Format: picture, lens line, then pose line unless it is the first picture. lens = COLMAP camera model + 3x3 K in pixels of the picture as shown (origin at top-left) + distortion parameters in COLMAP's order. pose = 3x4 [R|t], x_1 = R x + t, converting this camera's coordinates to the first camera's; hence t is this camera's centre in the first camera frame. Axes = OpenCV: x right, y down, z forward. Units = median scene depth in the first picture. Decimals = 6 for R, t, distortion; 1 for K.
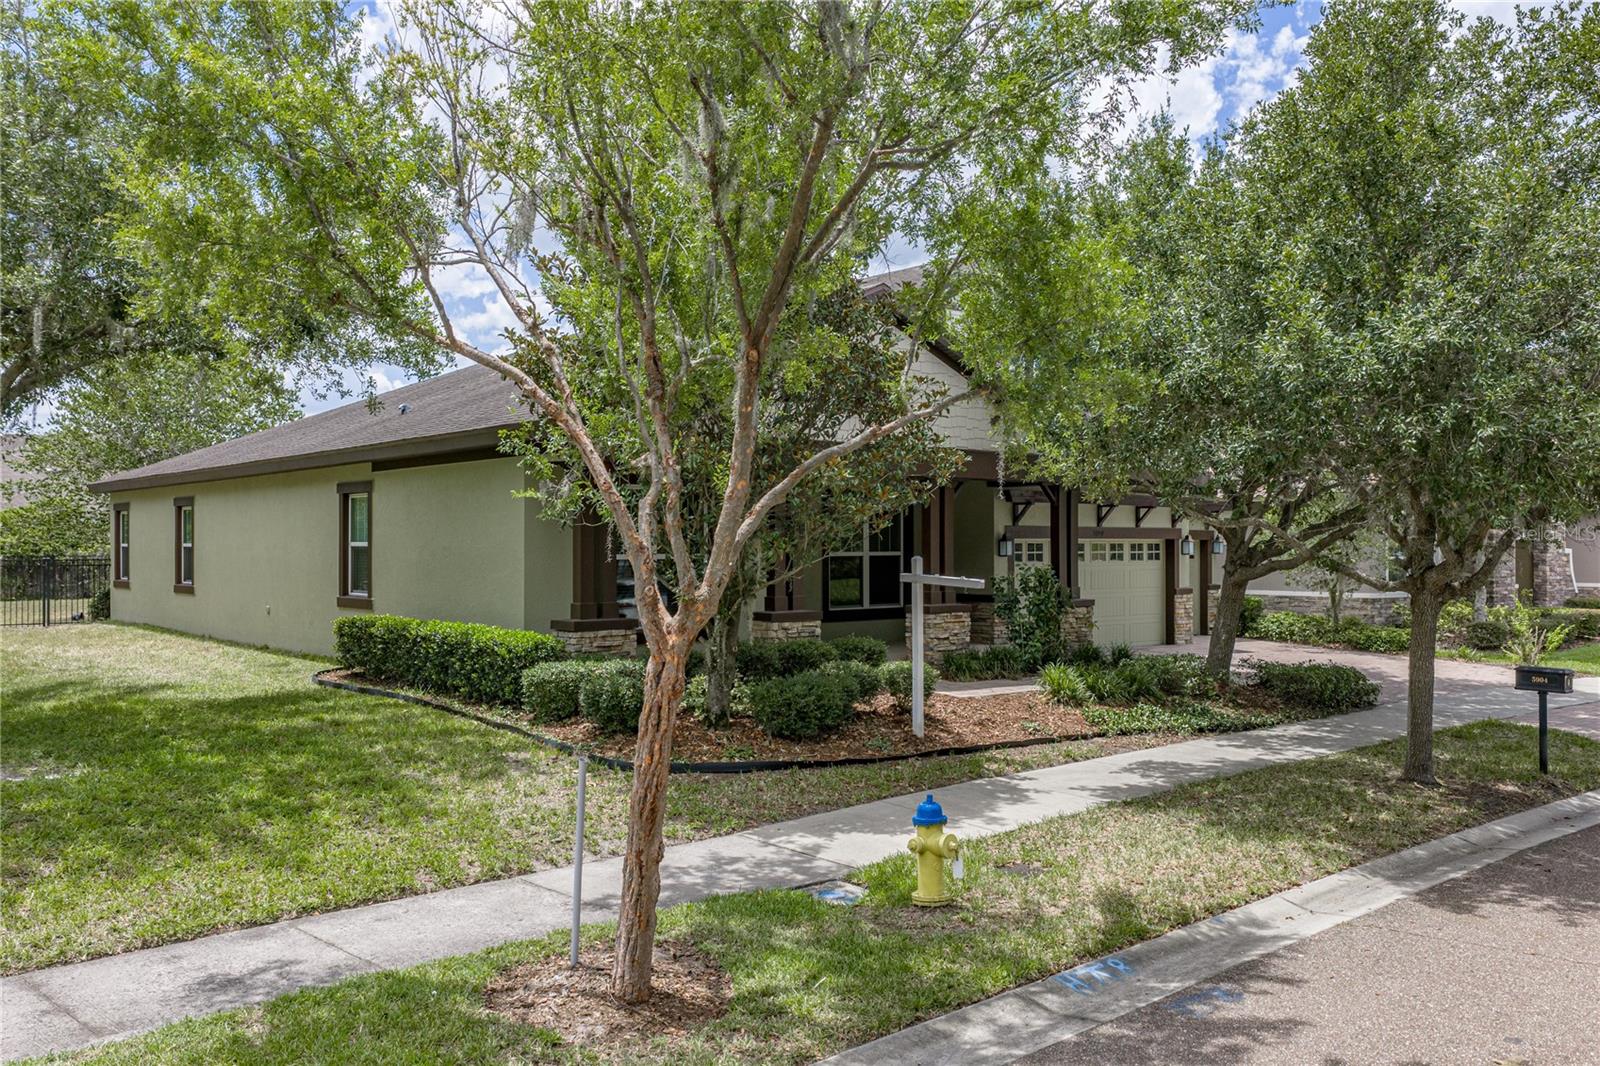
lens RADIAL K [[1330.6, 0, 789.7], [0, 1330.6, 534.1], [0, 0, 1]] dist [0.036466, -0.028151]
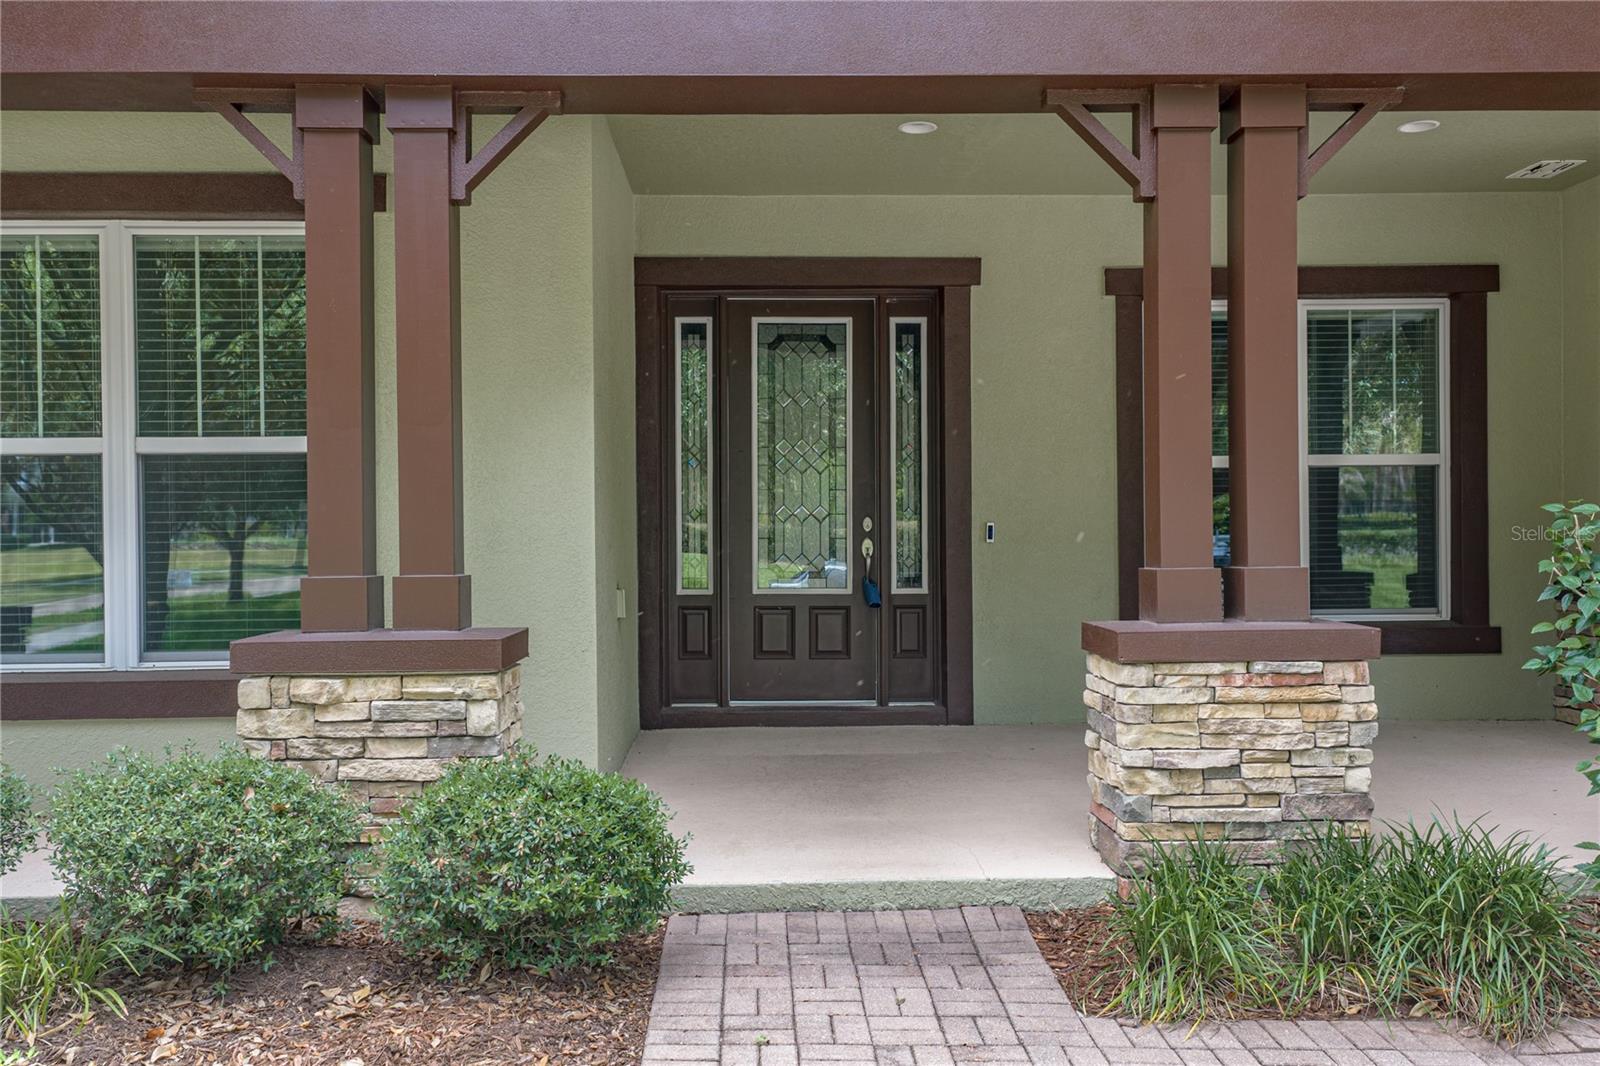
lens RADIAL K [[1330.6, 0, 806.0], [0, 1330.6, 535.5], [0, 0, 1]] dist [0.036466, -0.028151]
pose [[0.779067, -0.003870, -0.626928, 0.158506], [0.014167, 0.999834, 0.011433, 0.025726], [0.626780, -0.017789, 0.778993, 0.591271]]
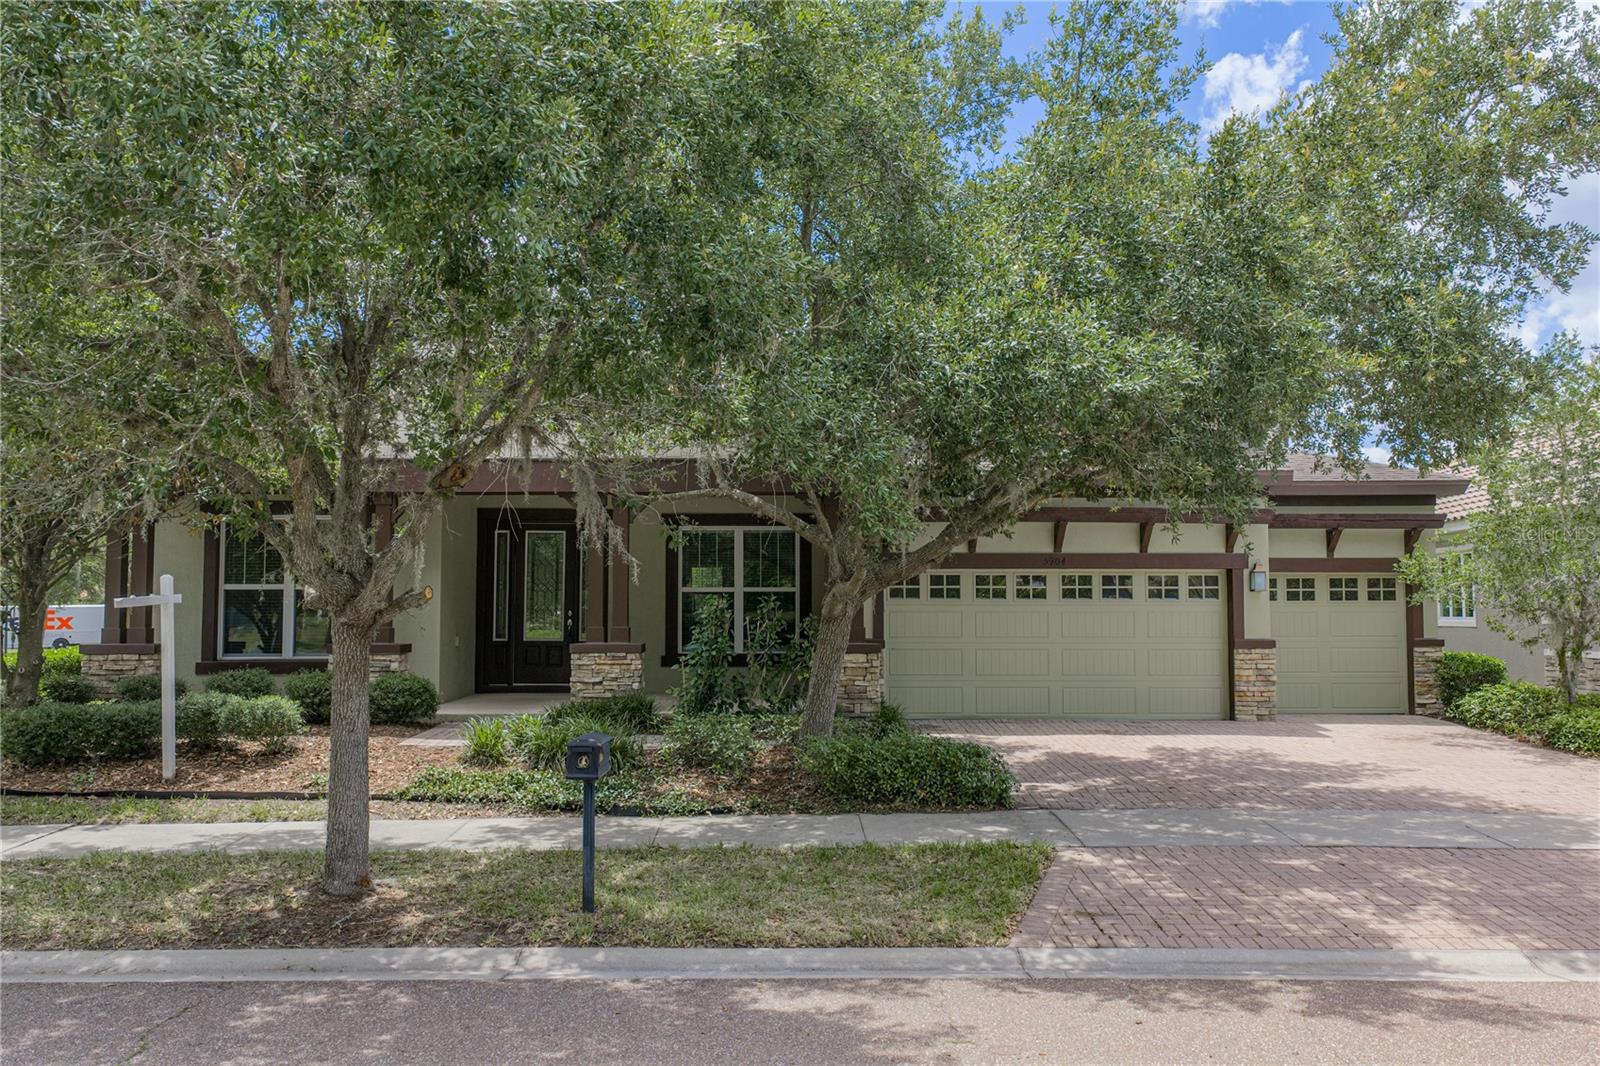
lens RADIAL K [[1330.6, 0, 801.1], [0, 1330.6, 527.6], [0, 0, 1]] dist [0.036466, -0.028151]
pose [[0.775353, -0.039158, -0.630313, 0.577069], [0.004565, 0.998397, -0.056409, 0.021563], [0.631511, 0.040860, 0.774289, 0.322734]]
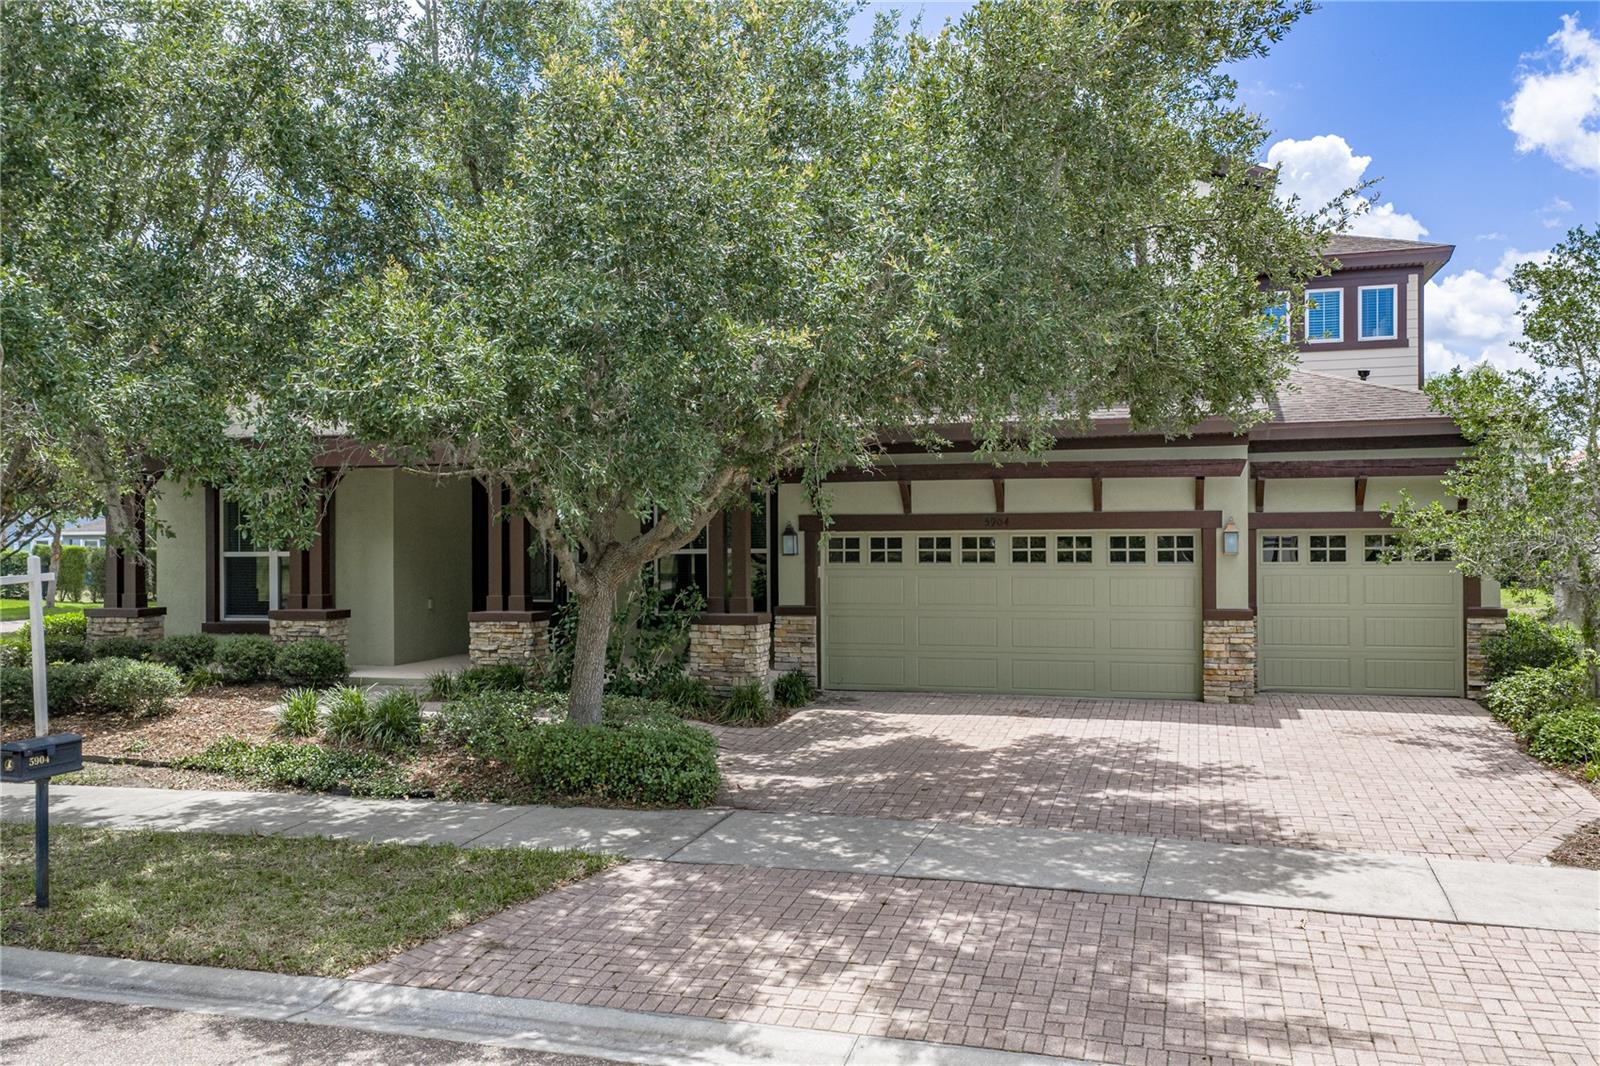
lens RADIAL K [[1330.6, 0, 804.2], [0, 1330.6, 537.2], [0, 0, 1]] dist [0.036466, -0.028151]
pose [[0.547437, -0.005020, -0.836832, 0.724480], [0.012817, 0.999915, 0.002387, 0.004218], [0.836748, -0.012032, 0.547455, 0.533110]]
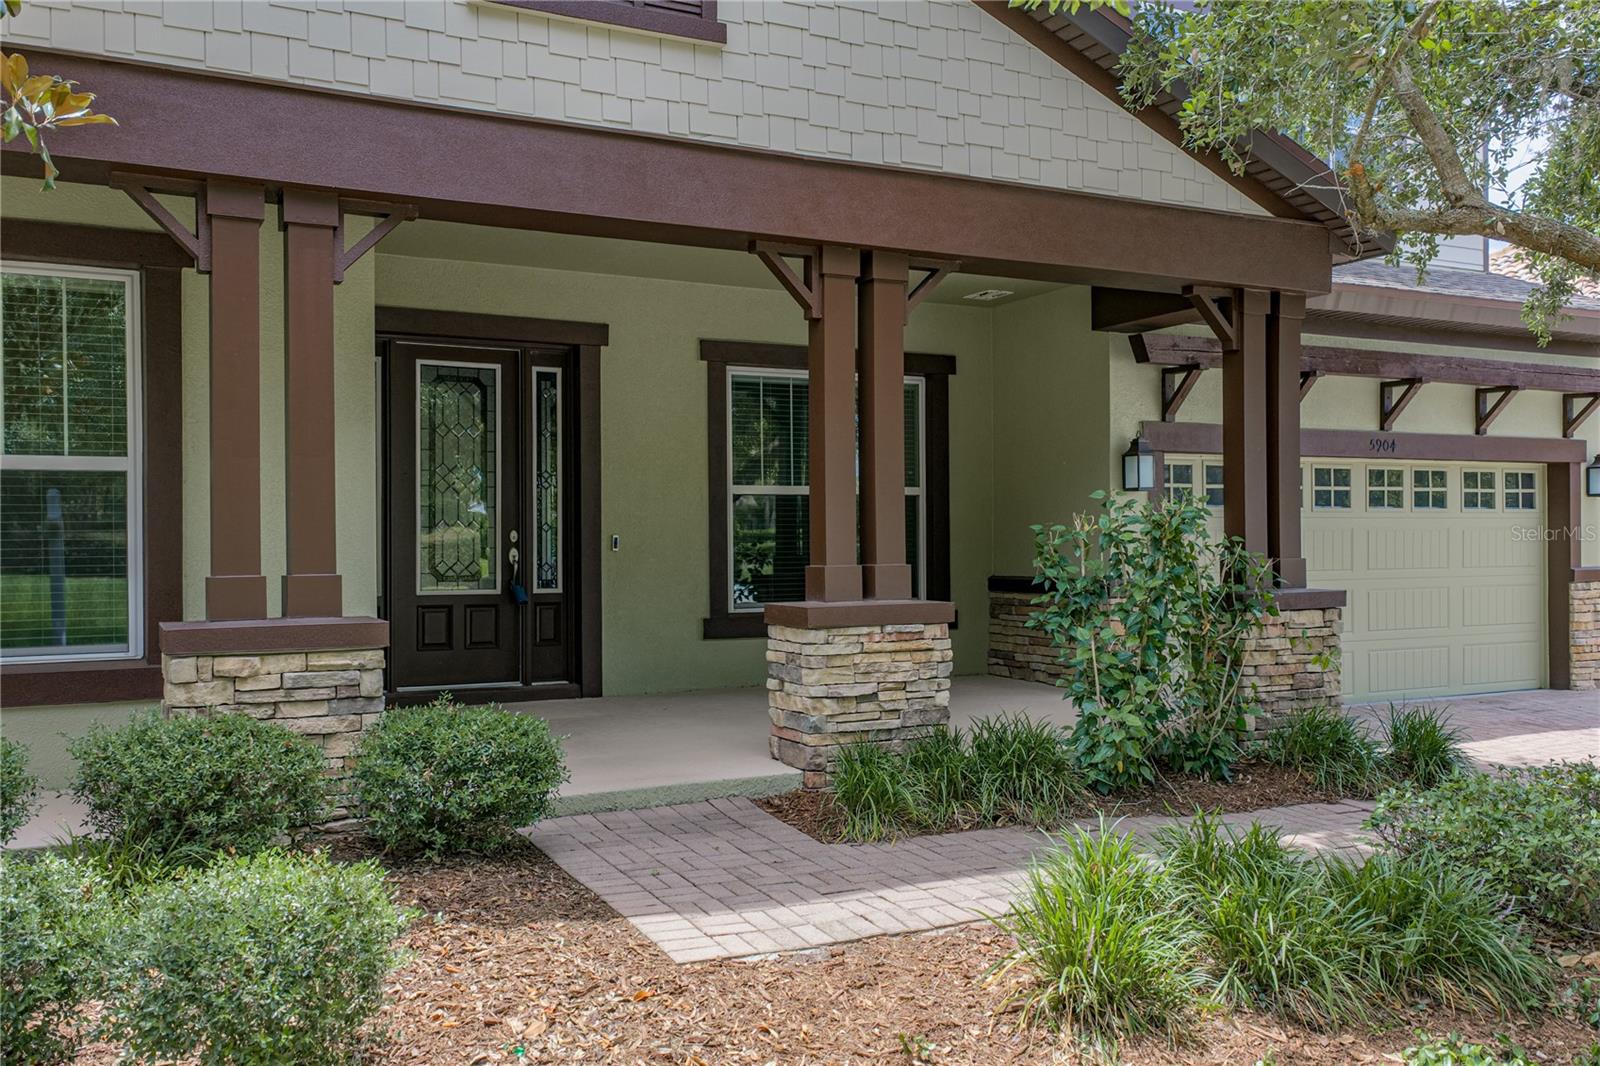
lens RADIAL K [[1330.6, 0, 780.4], [0, 1330.6, 539.8], [0, 0, 1]] dist [0.036466, -0.028151]
pose [[0.970665, -0.005689, -0.240369, 0.138398], [0.008170, 0.999923, 0.009327, 0.025012], [0.240297, -0.011017, 0.970637, 0.495338]]
